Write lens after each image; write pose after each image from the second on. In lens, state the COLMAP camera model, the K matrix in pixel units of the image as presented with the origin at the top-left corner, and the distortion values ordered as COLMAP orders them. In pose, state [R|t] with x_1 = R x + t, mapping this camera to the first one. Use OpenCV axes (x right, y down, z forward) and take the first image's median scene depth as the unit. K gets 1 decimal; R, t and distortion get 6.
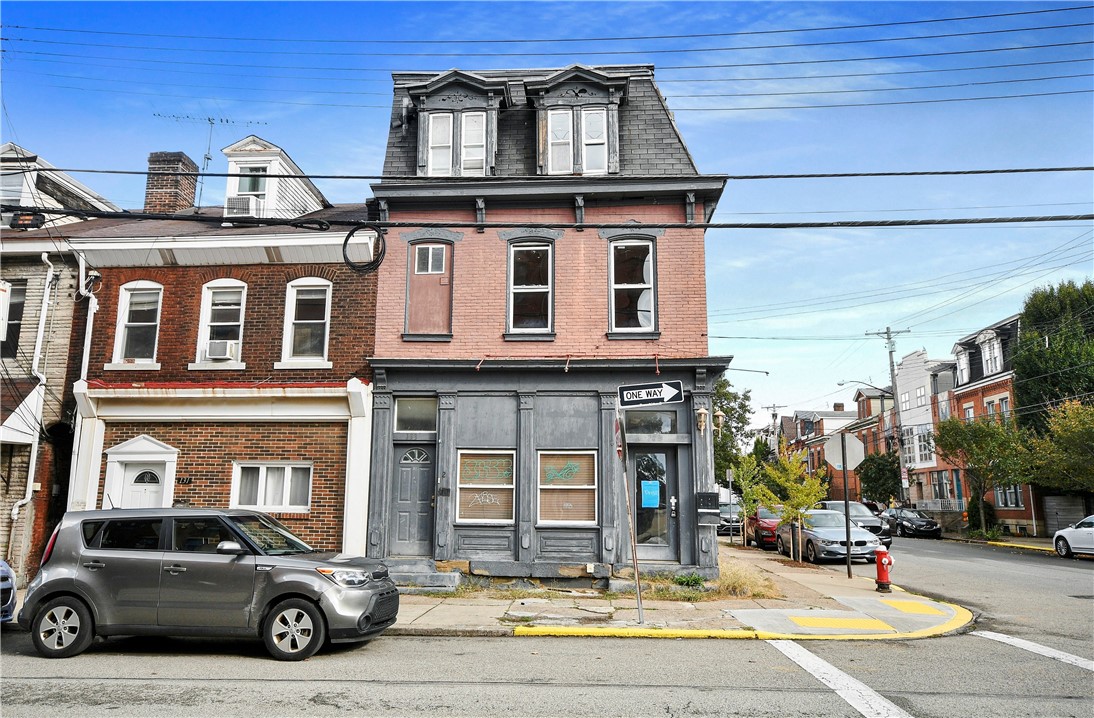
lens RADIAL K [[753.9, 0, 545.7], [0, 753.9, 347.4], [0, 0, 1]] dist [0.006812, 0.002771]
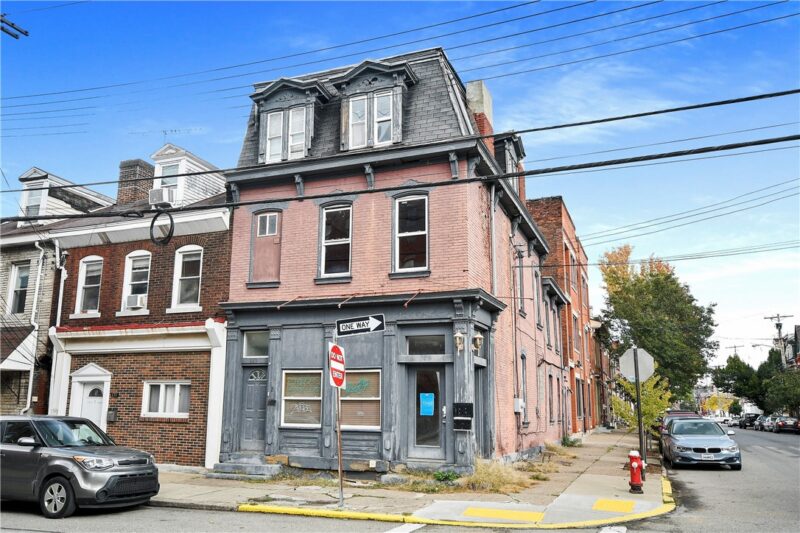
lens RADIAL K [[654.9, 0, 400.0], [0, 654.9, 266.5], [0, 0, 1]] dist [0.008035, 0.008993]
pose [[0.952429, -0.062014, -0.298384, 0.410818], [0.058688, 0.998074, -0.020100, -0.008021], [0.299056, 0.001632, 0.954234, -0.019252]]
